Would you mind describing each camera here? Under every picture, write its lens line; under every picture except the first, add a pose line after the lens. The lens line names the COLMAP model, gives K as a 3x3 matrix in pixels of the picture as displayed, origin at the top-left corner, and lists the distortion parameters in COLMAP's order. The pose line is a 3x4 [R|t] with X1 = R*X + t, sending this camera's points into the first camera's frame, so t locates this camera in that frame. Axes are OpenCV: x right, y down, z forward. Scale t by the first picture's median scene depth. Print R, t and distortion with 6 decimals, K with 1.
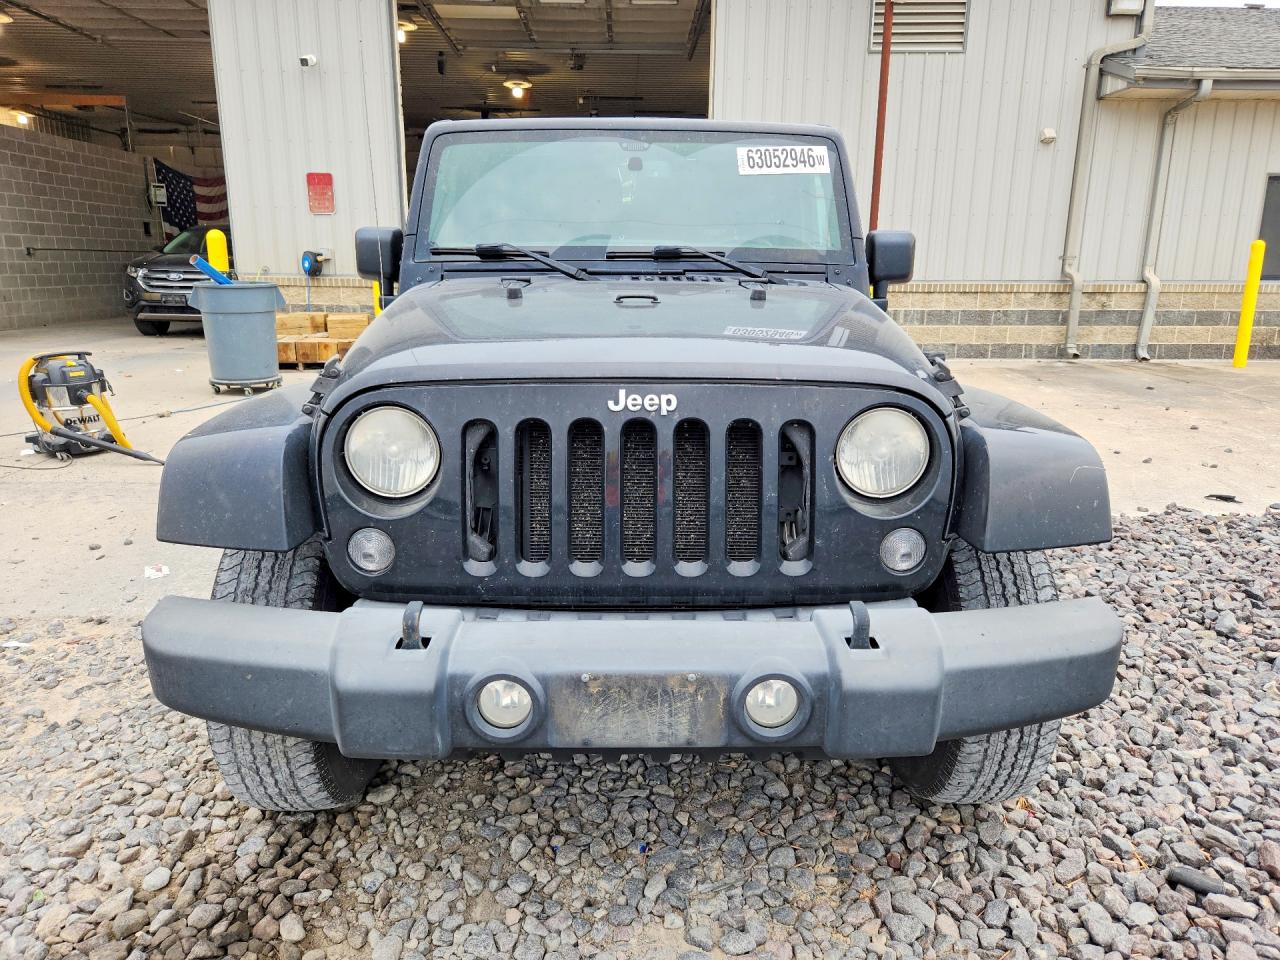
lens RADIAL K [[881.5, 0, 640.0], [0, 881.5, 480.0], [0, 0, 1]] dist [0.013403, 0.002271]
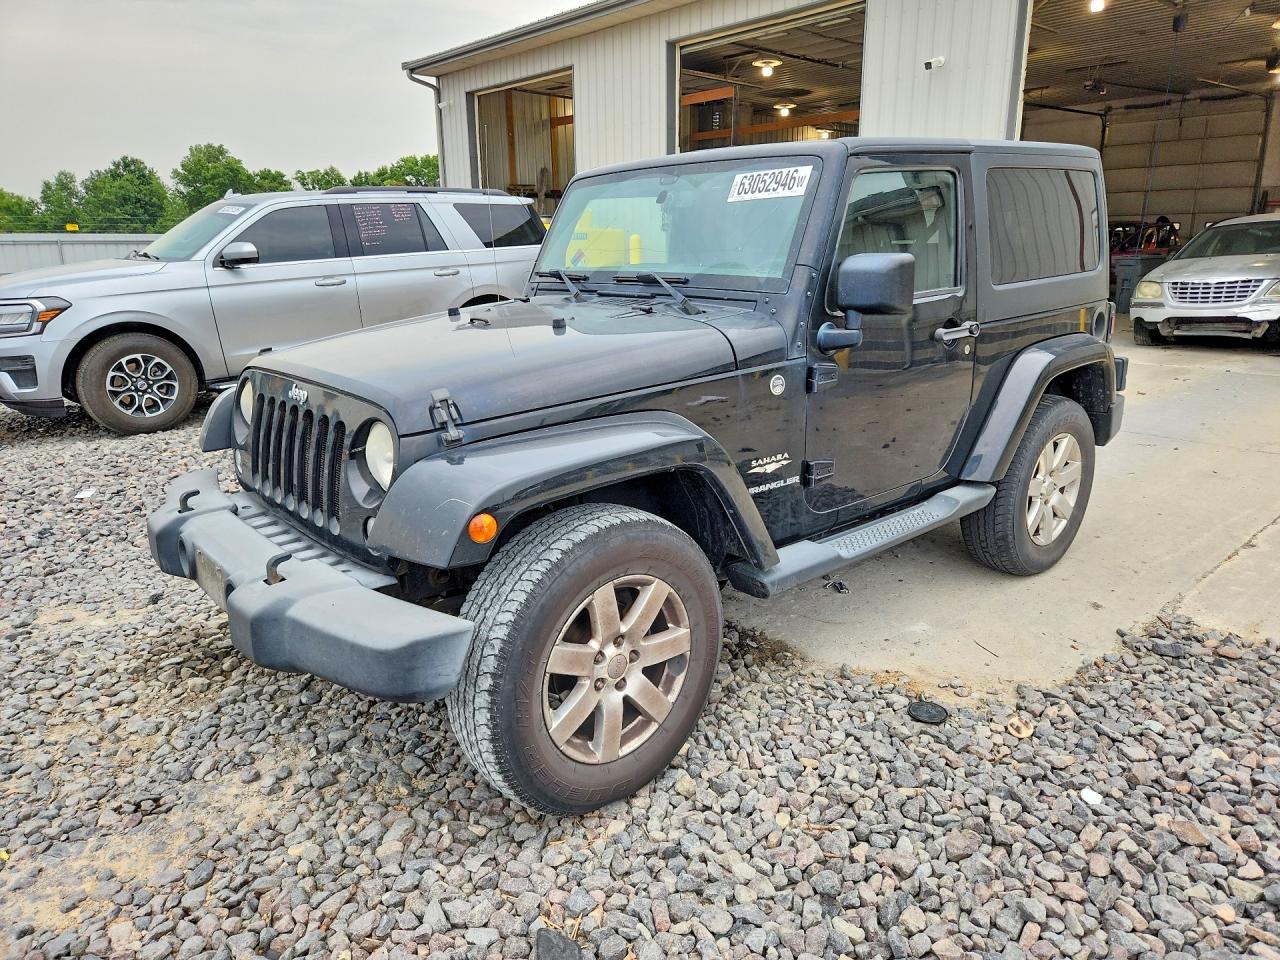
lens RADIAL K [[881.5, 0, 640.0], [0, 881.5, 480.0], [0, 0, 1]] dist [0.013403, 0.002271]
pose [[0.652256, 0.182690, -0.735654, 0.857252], [-0.168024, 0.981224, 0.094699, -0.106727], [0.739142, 0.061840, 0.670705, 0.250839]]
